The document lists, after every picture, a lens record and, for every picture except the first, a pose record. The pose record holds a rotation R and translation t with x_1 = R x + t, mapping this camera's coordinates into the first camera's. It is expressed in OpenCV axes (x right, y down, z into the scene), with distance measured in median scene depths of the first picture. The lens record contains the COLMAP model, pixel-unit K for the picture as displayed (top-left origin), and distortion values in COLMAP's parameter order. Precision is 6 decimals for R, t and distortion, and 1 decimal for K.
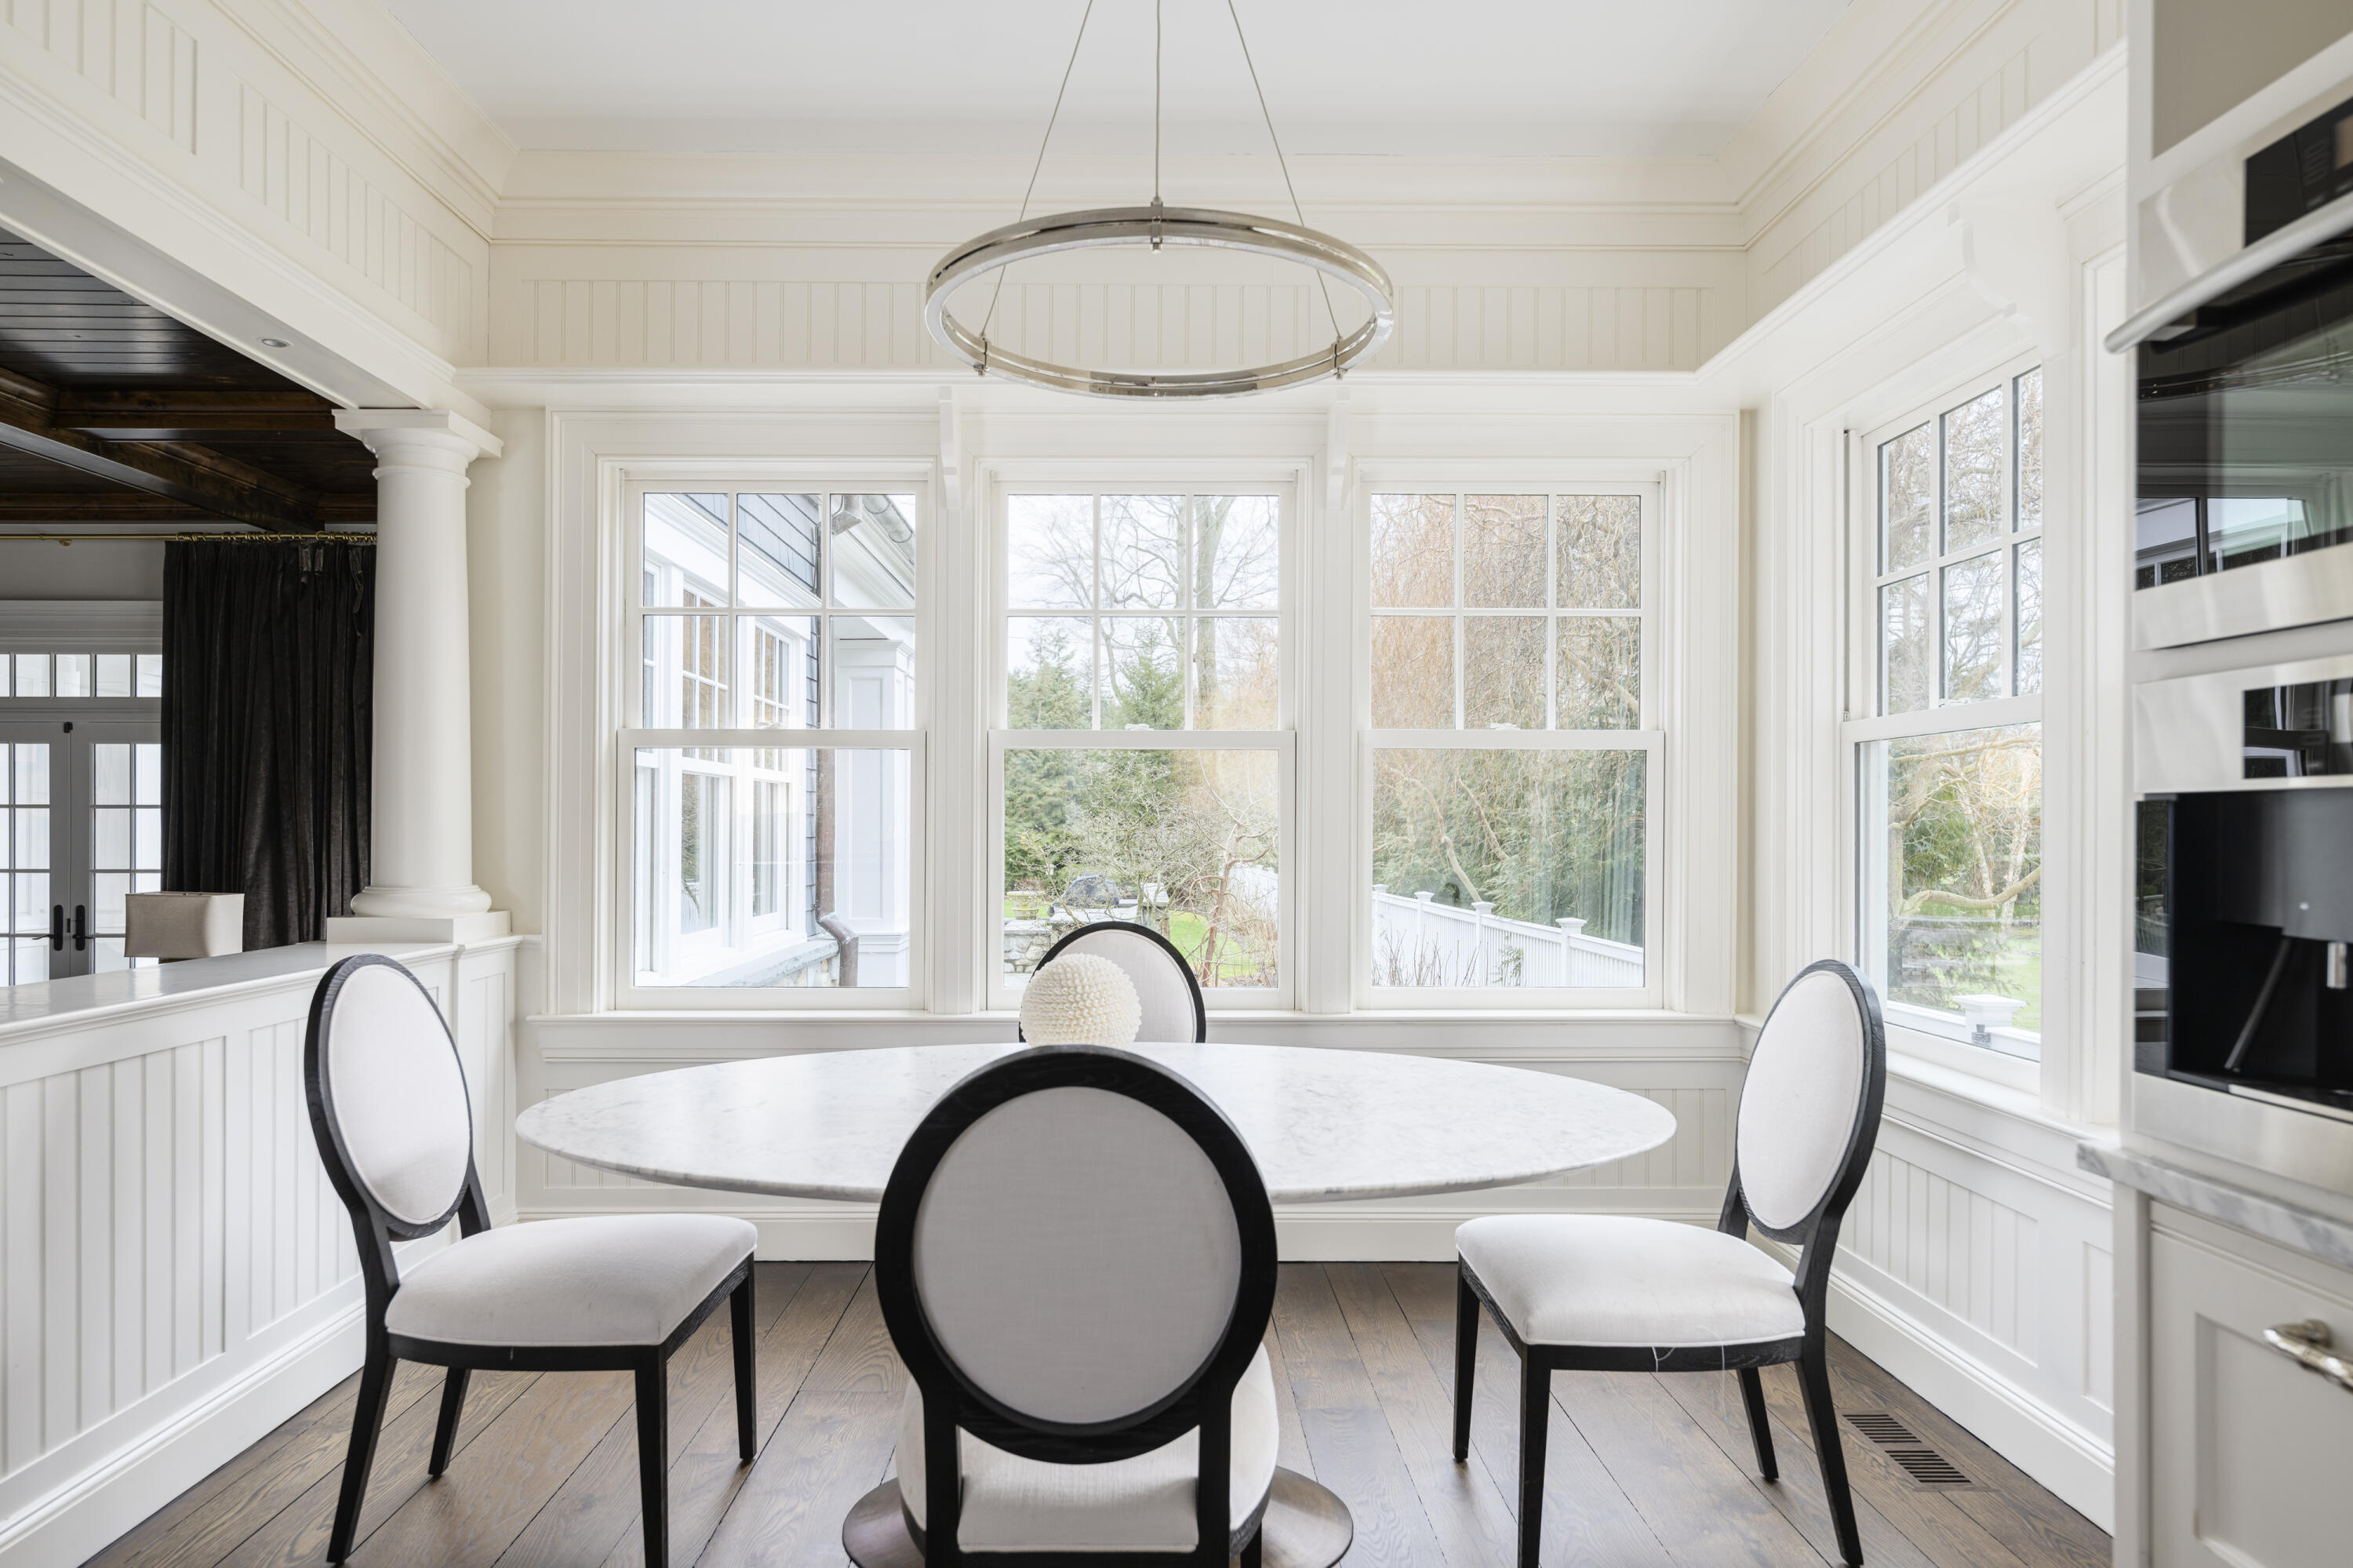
lens RADIAL K [[1397.3, 0, 1140.6], [0, 1397.3, 829.0], [0, 0, 1]] dist [-0.004415, -0.004044]
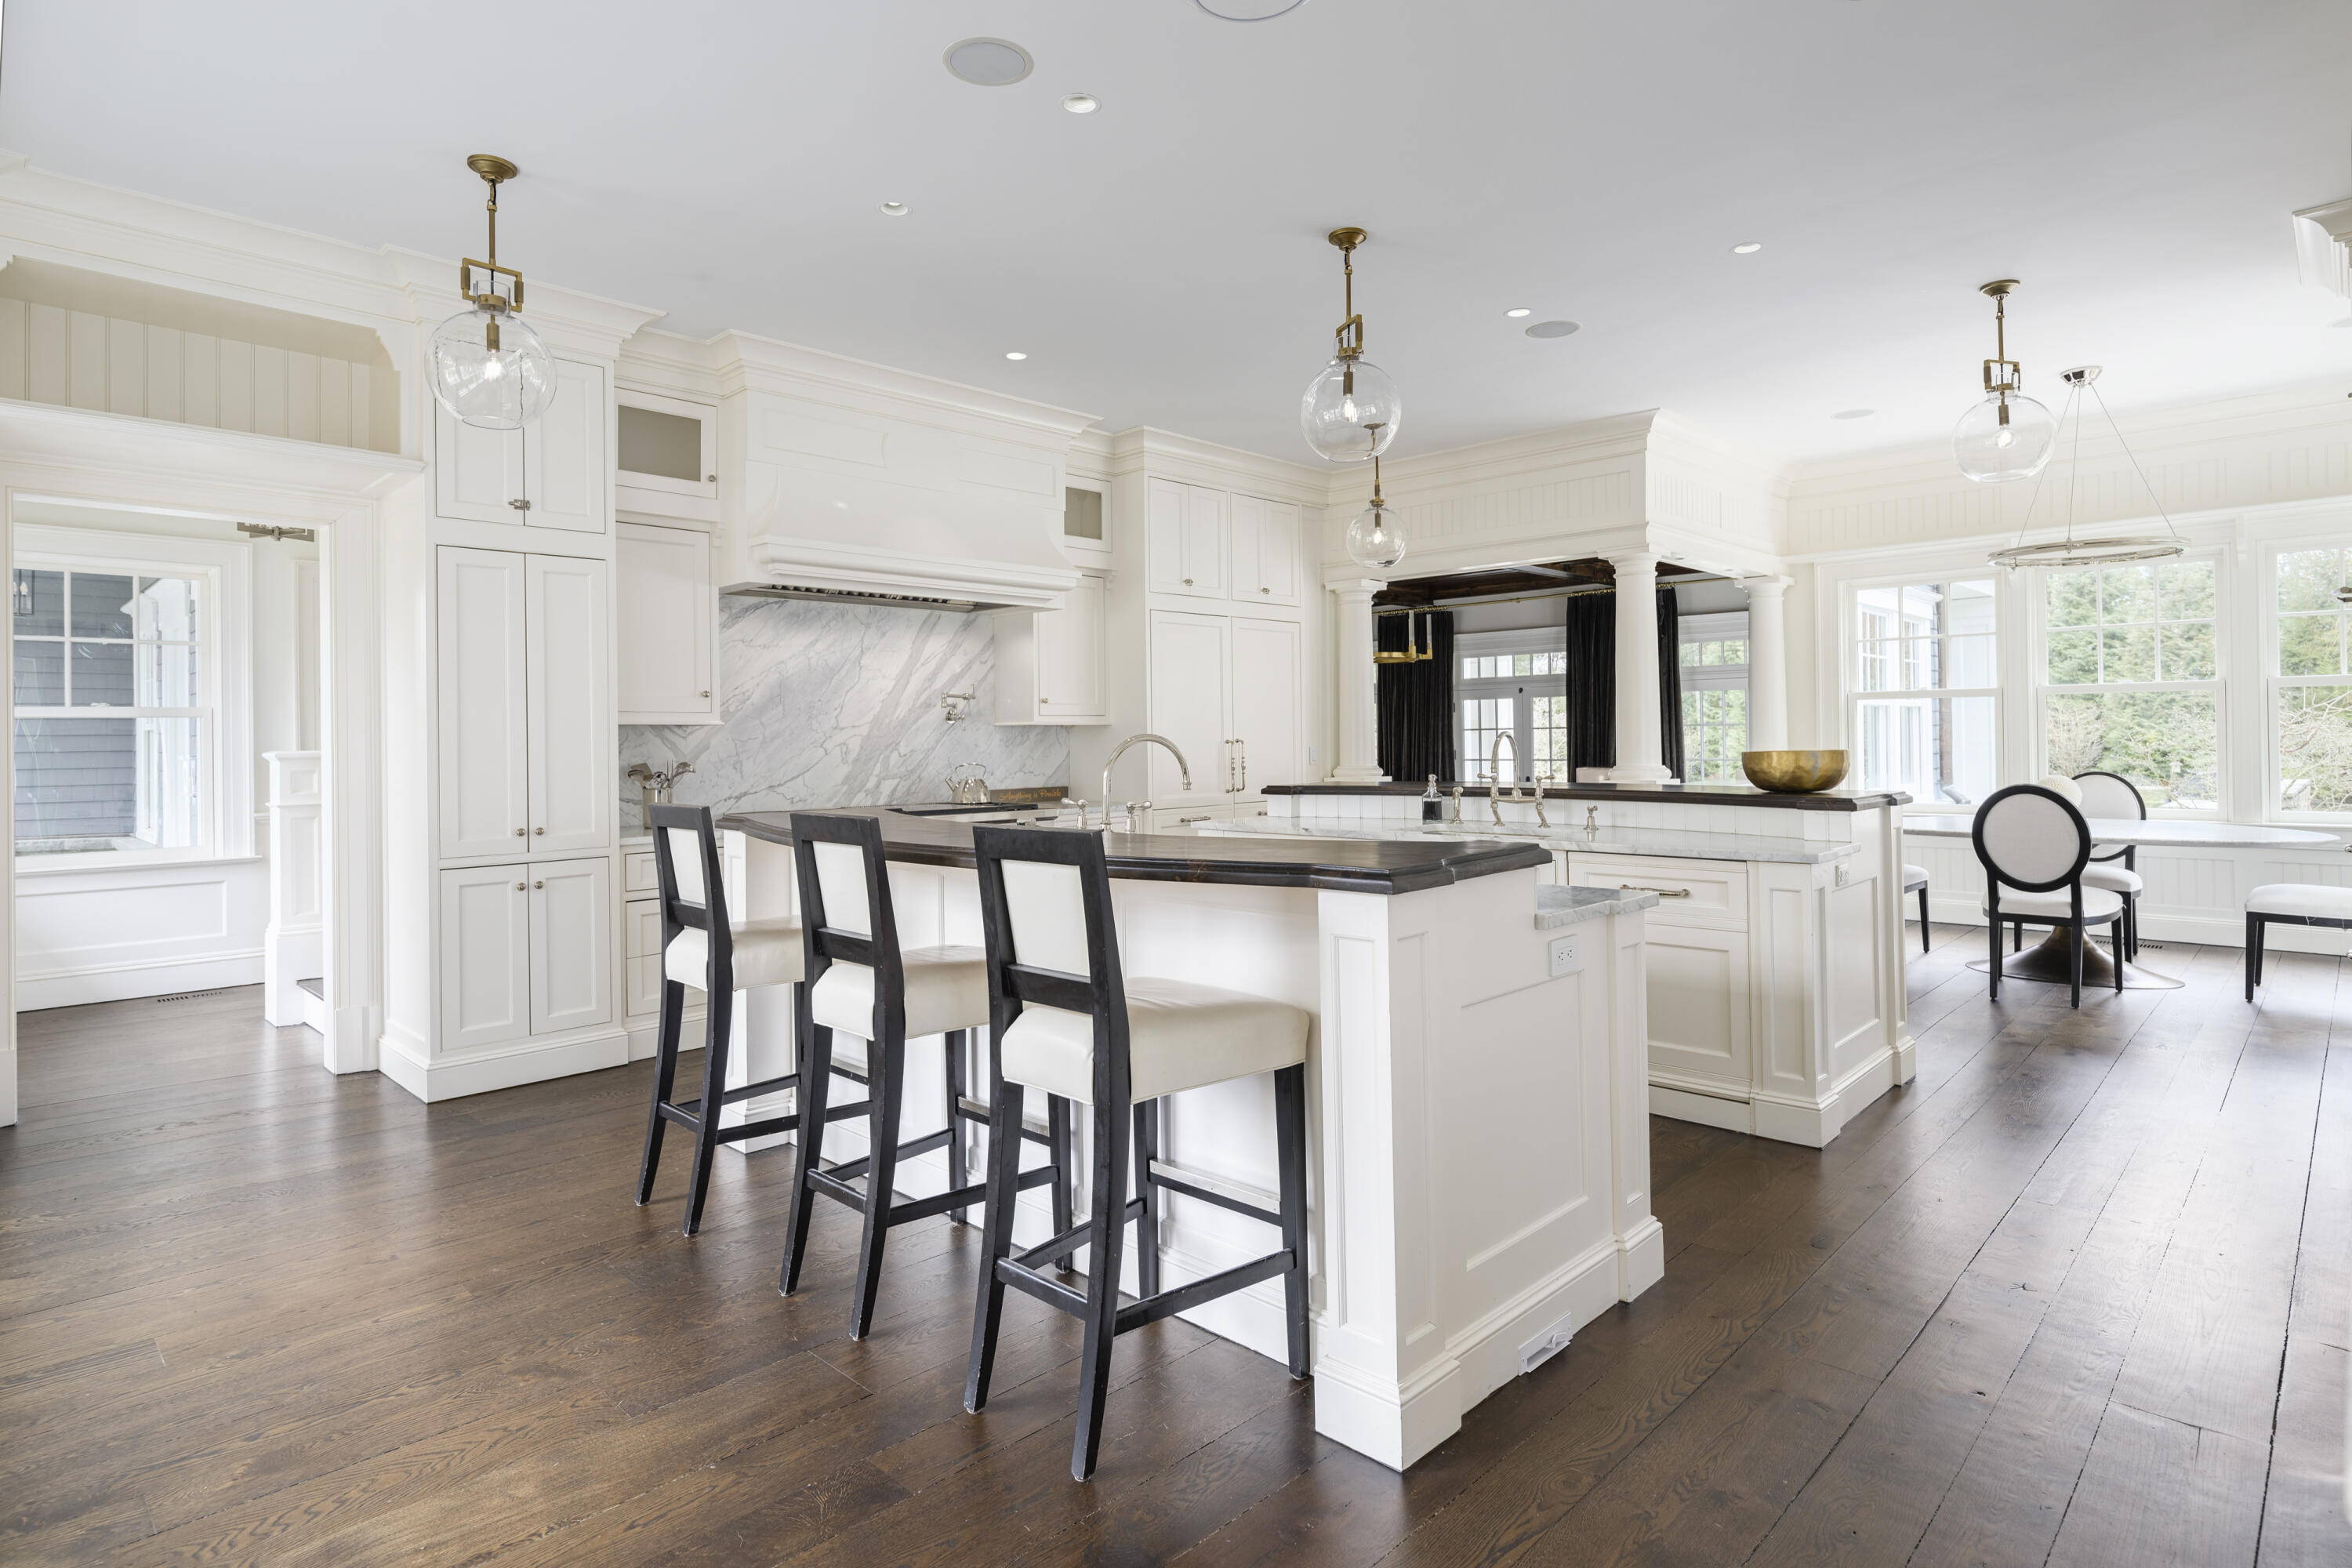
lens RADIAL K [[1272.0, 0, 1141.7], [0, 1272.0, 724.0], [0, 0, 1]] dist [0.003408, -0.002119]
pose [[0.710998, -0.021819, -0.702856, 0.291022], [0.013830, 0.999759, -0.017045, 0.002205], [0.703058, 0.002399, 0.711128, -1.378181]]
